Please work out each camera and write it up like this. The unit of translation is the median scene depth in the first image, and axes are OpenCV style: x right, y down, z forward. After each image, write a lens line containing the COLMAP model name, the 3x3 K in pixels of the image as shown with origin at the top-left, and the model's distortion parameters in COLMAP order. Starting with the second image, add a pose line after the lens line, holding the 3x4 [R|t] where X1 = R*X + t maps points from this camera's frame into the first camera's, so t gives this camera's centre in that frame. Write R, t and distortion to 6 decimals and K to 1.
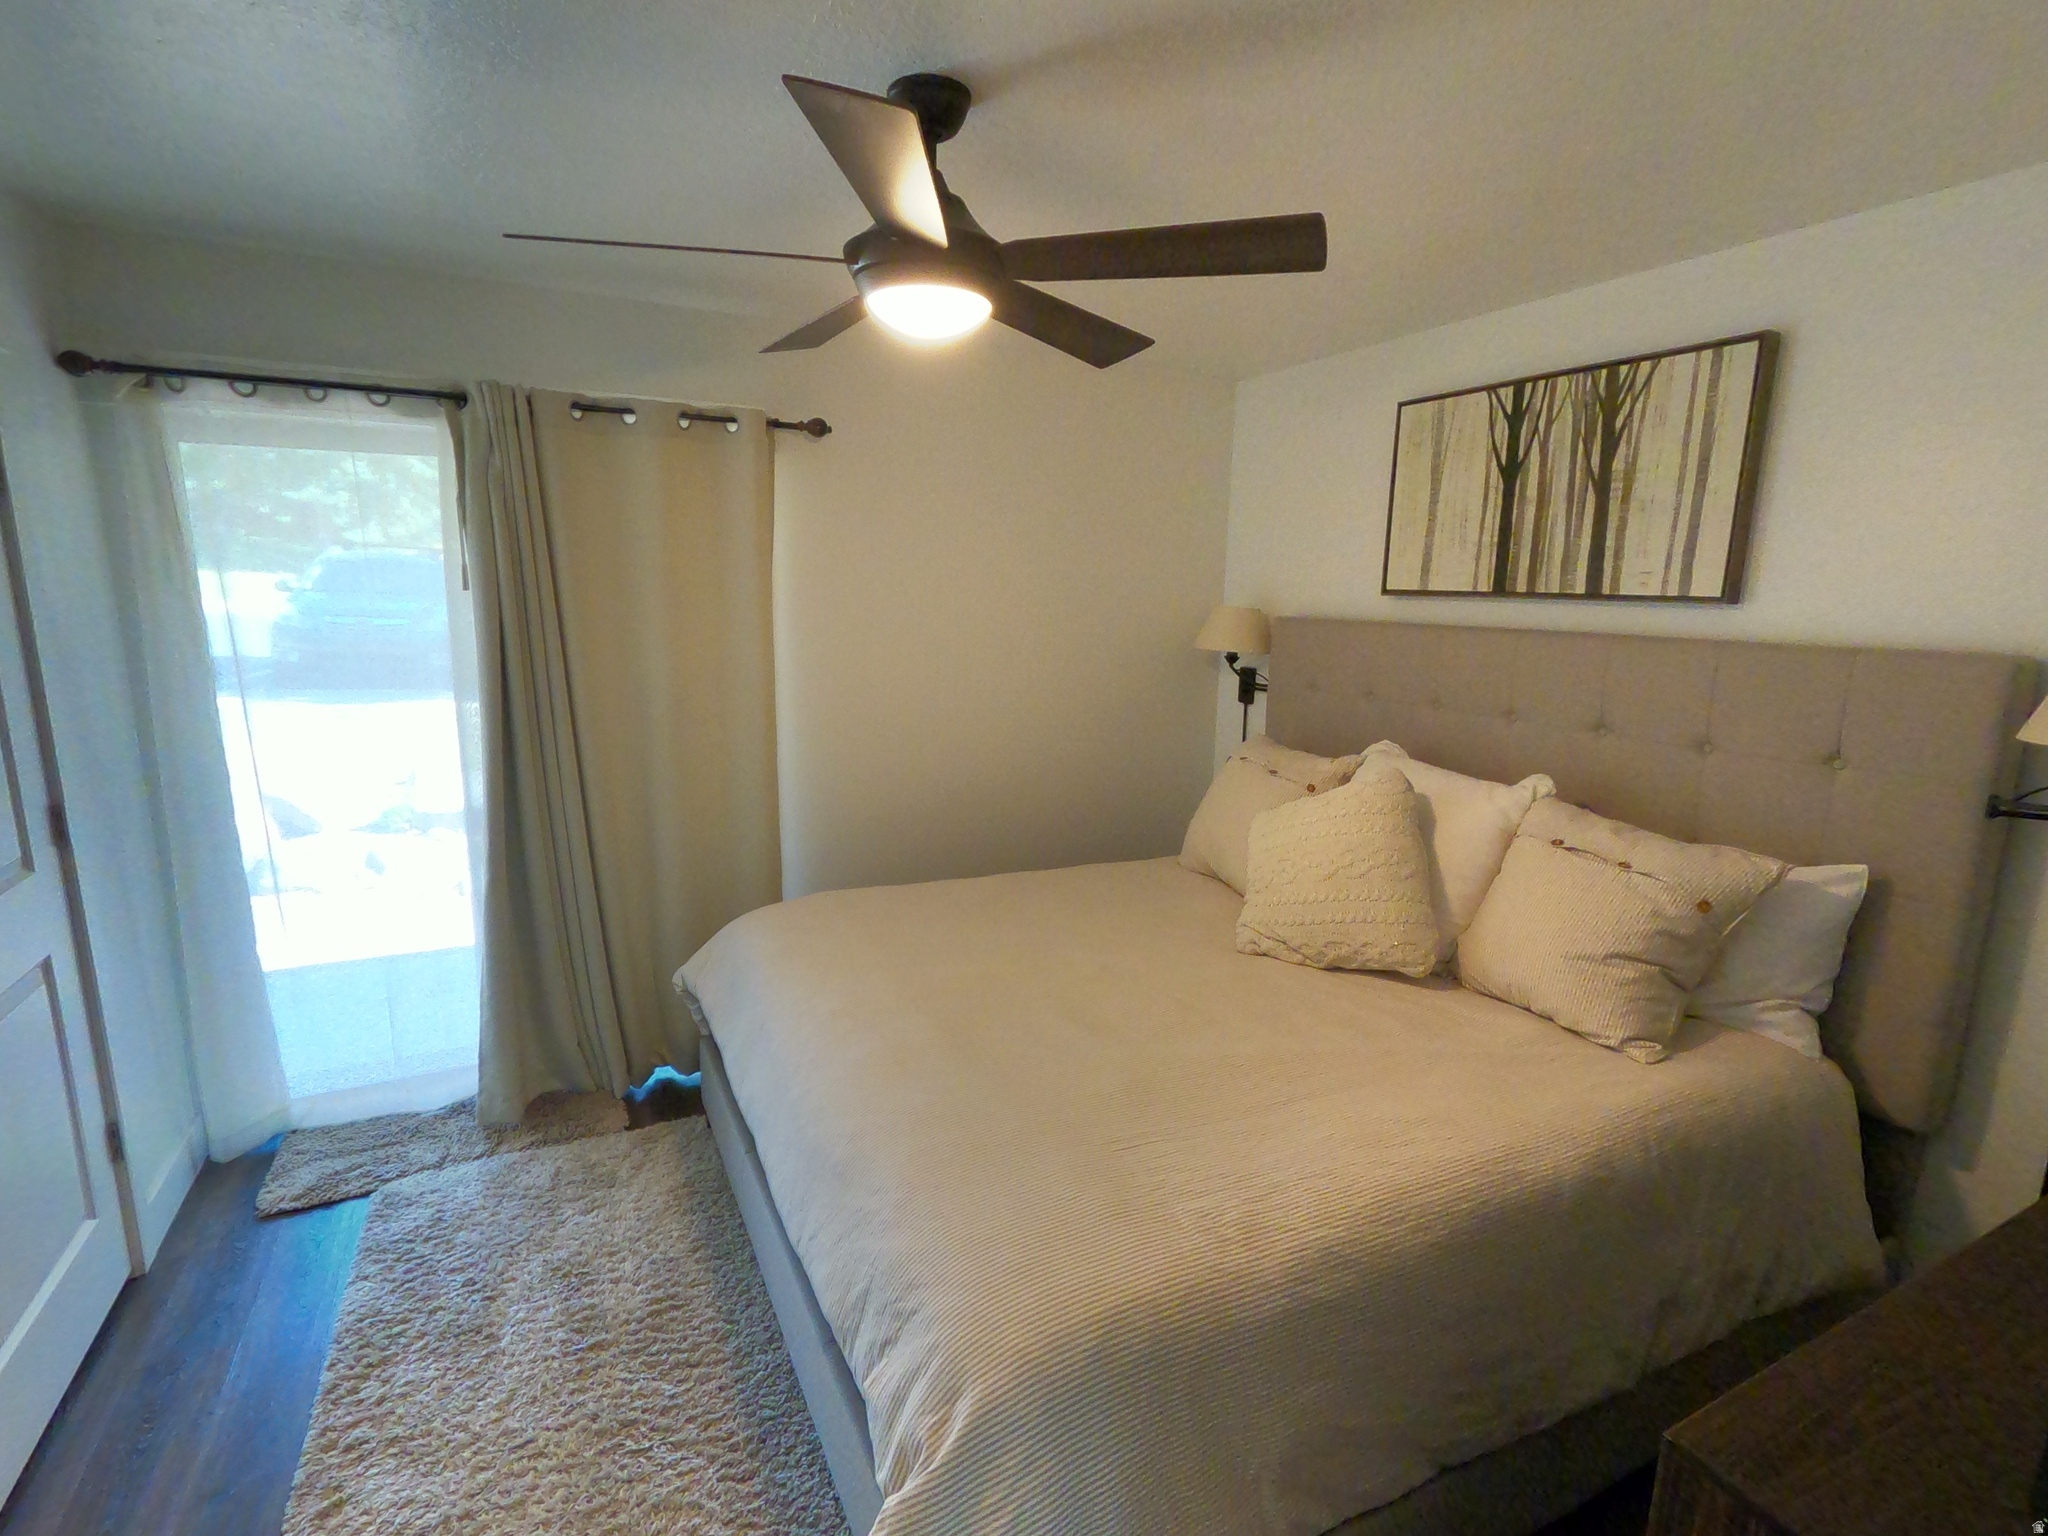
lens RADIAL K [[982.1, 0, 1020.9], [0, 982.1, 764.7], [0, 0, 1]] dist [0.000900, 0.000102]
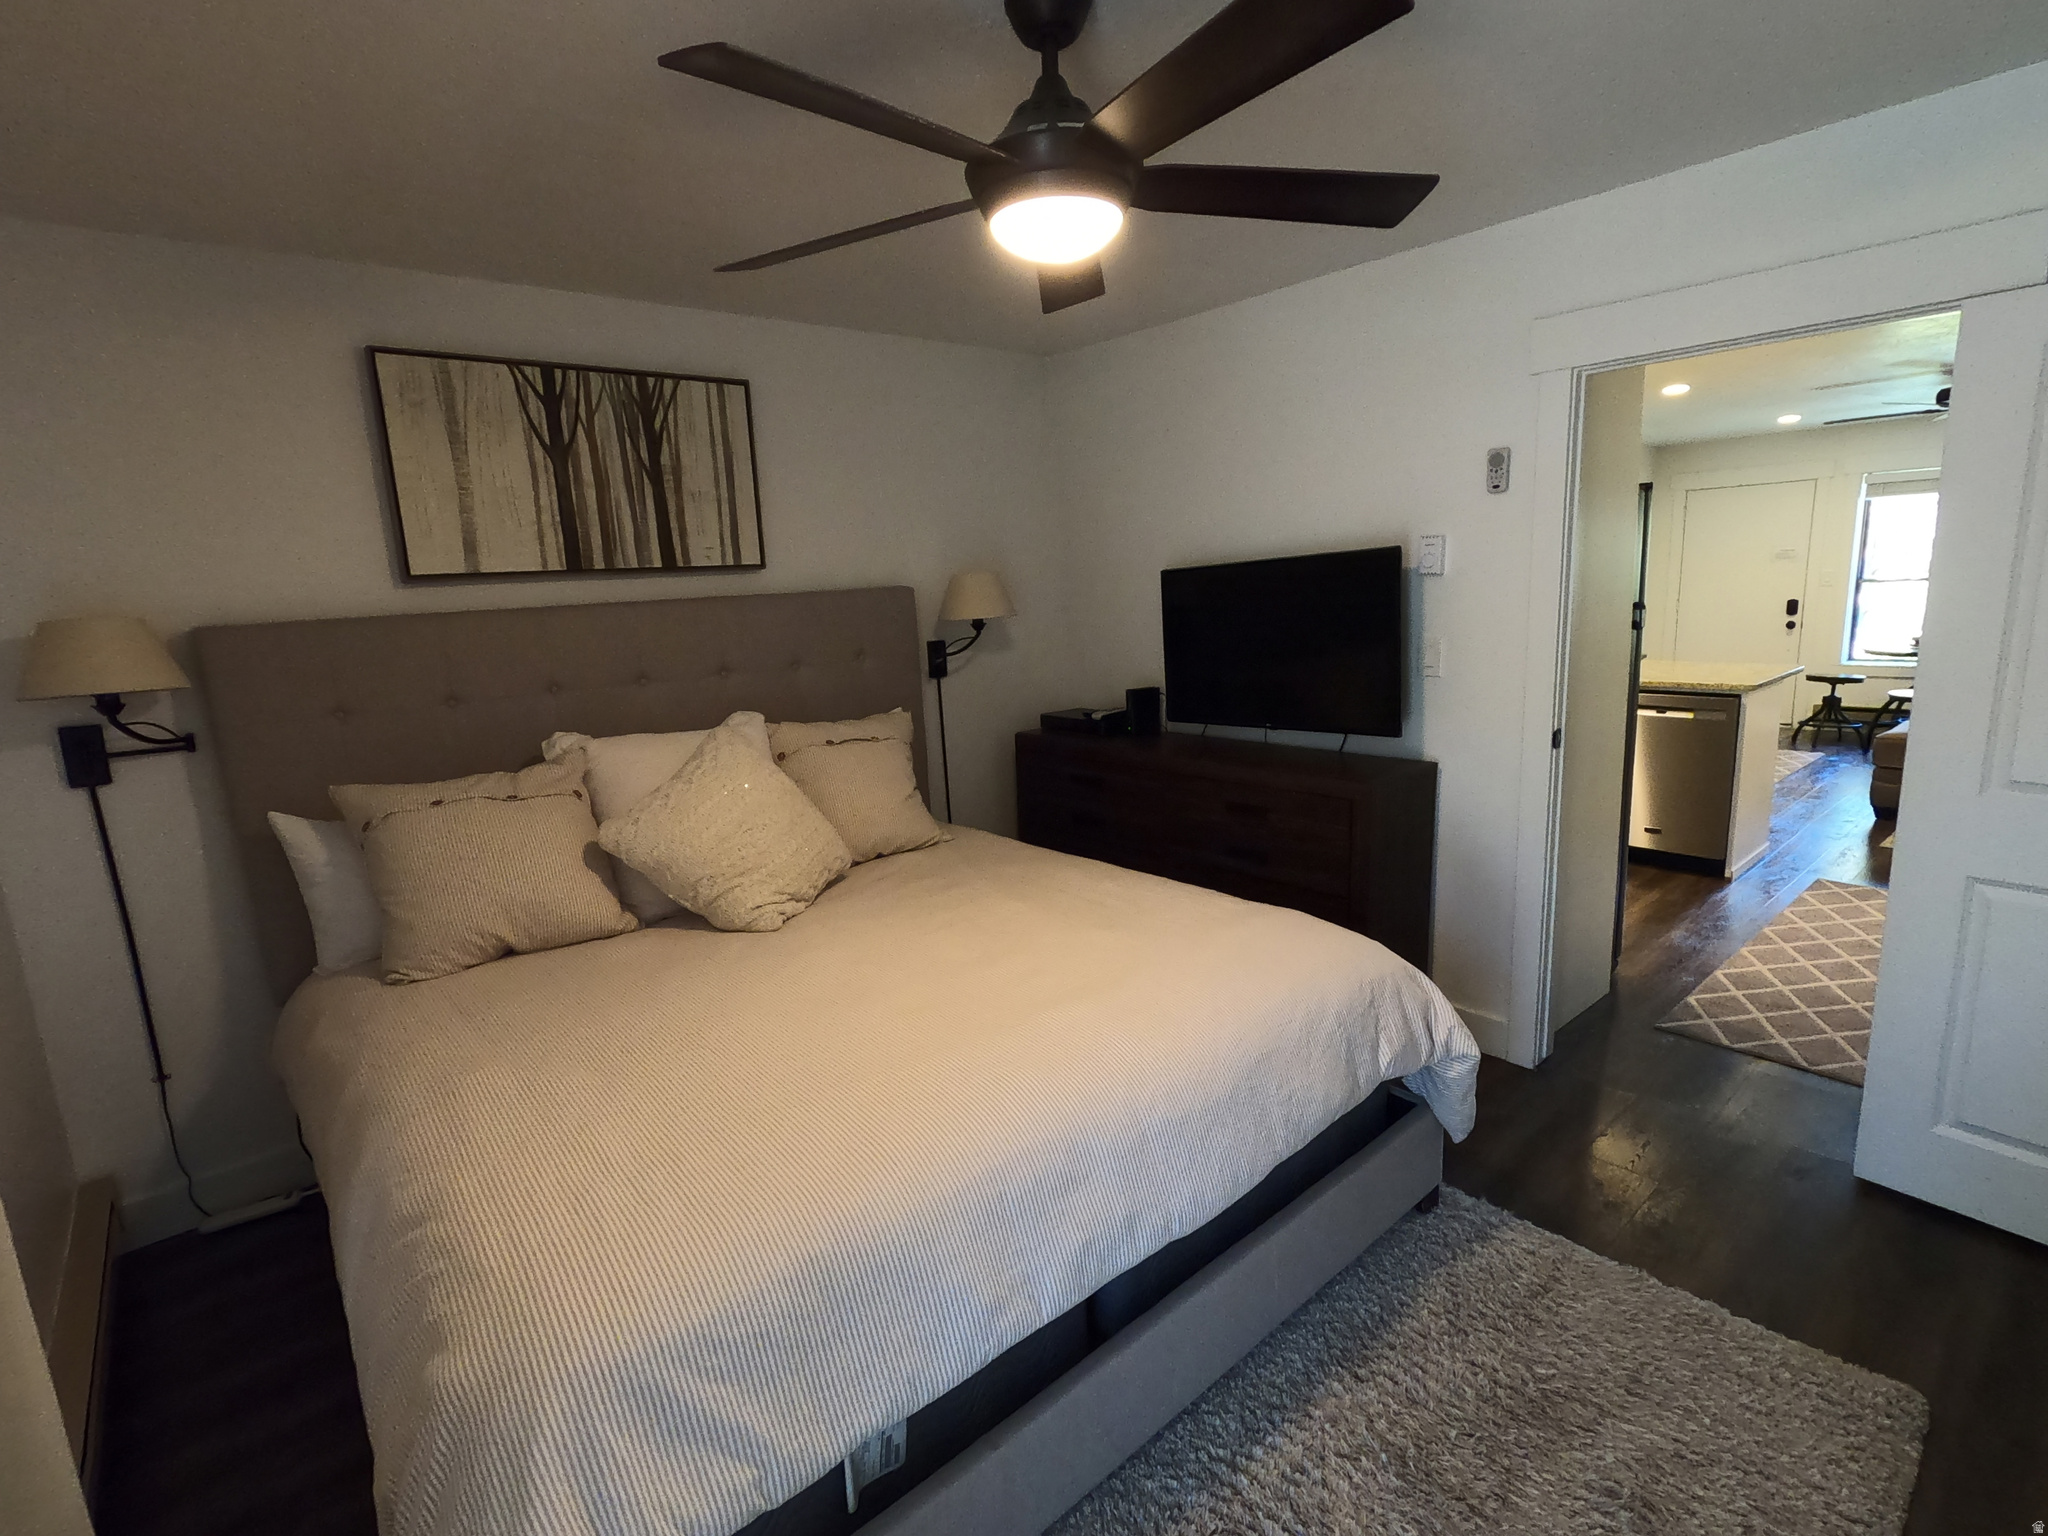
lens RADIAL K [[982.1, 0, 1025.7], [0, 982.1, 776.6], [0, 0, 1]] dist [0.000900, 0.000102]
pose [[-0.236033, -0.188324, 0.953322, -0.692551], [0.231277, 0.941964, 0.243342, -0.121419], [-0.943822, 0.277918, -0.178780, 0.853950]]
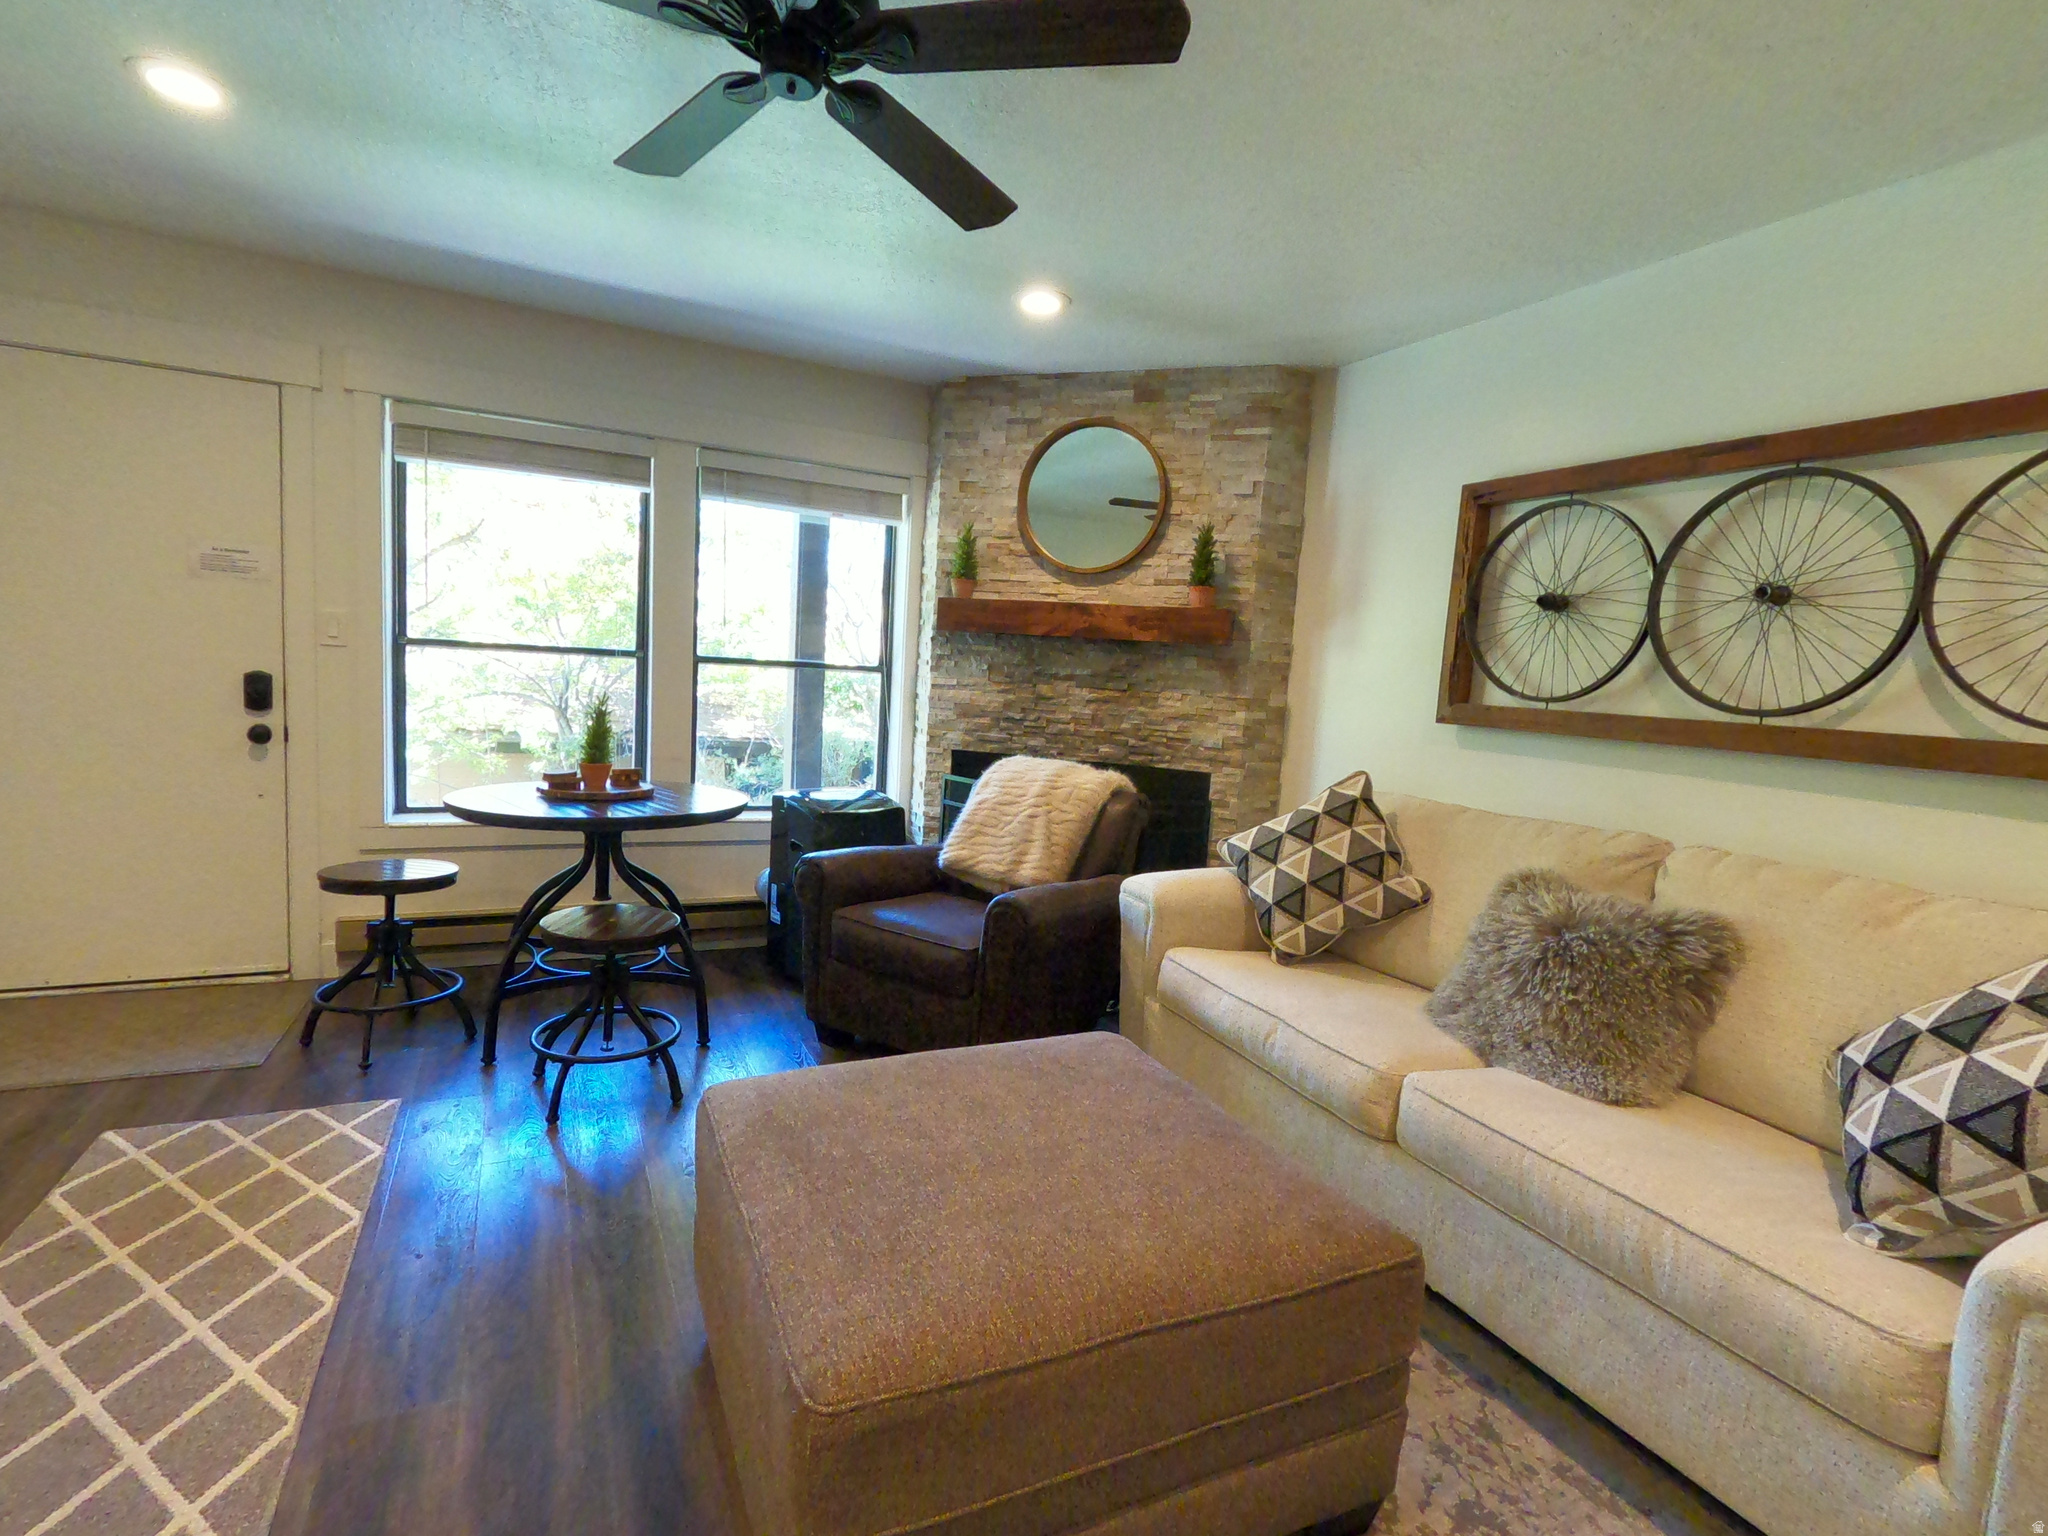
lens RADIAL K [[982.1, 0, 1024.7], [0, 982.1, 769.7], [0, 0, 1]] dist [0.000900, 0.000102]
pose [[-0.997239, -0.074095, 0.004946, 1.357753], [-0.069405, 0.953656, 0.292784, 0.522469], [-0.026411, 0.291632, -0.956166, -1.588540]]
